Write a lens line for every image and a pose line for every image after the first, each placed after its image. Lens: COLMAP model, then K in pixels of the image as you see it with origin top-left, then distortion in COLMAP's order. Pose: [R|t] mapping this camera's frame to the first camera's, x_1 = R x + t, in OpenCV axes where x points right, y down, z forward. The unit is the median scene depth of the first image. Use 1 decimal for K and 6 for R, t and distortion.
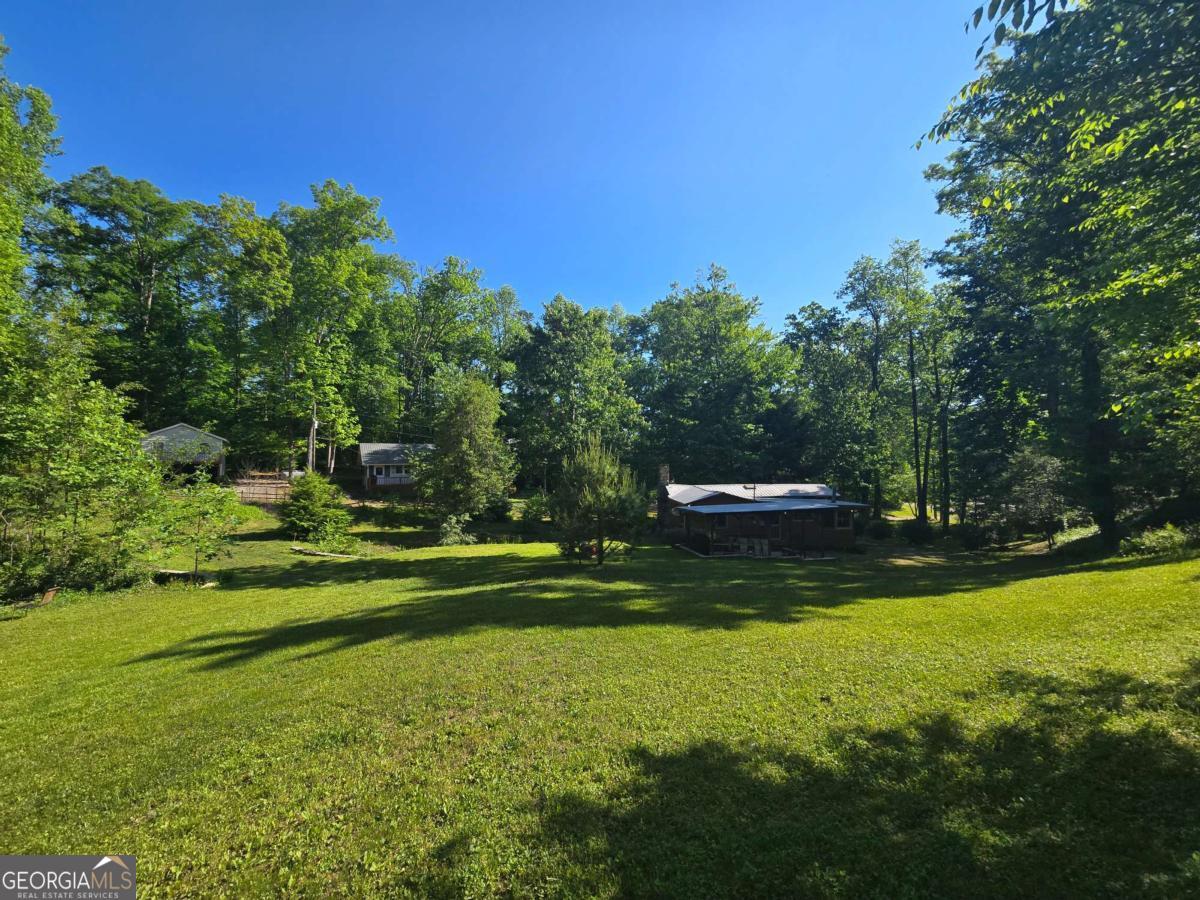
lens RADIAL K [[491.9, 0, 599.1], [0, 491.9, 448.9], [0, 0, 1]] dist [0.001370, -0.000292]
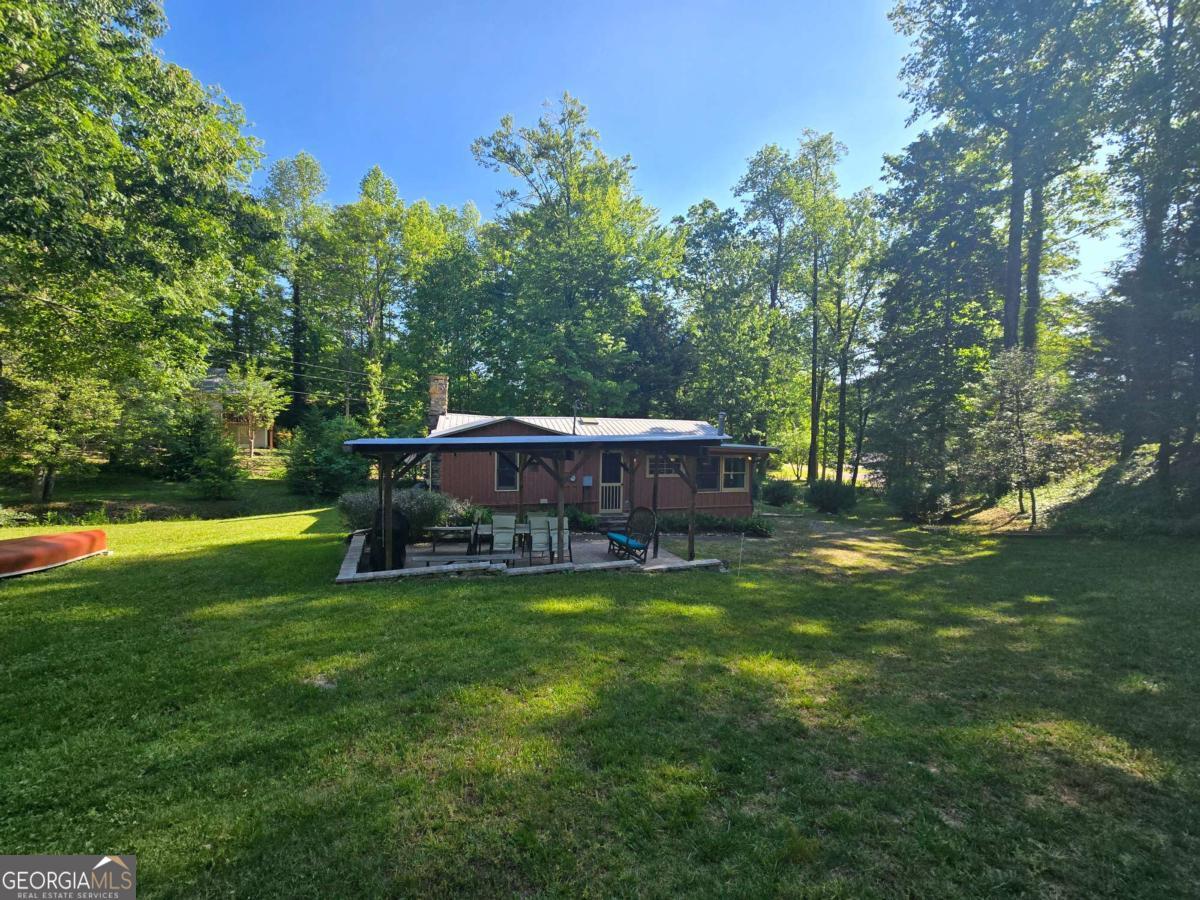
lens RADIAL K [[491.9, 0, 600.5], [0, 491.9, 455.8], [0, 0, 1]] dist [0.001370, -0.000292]
pose [[0.977748, 0.010606, 0.209514, 0.122576], [-0.029306, 0.995834, 0.086352, 0.041646], [-0.207726, -0.090571, 0.973985, 0.259124]]
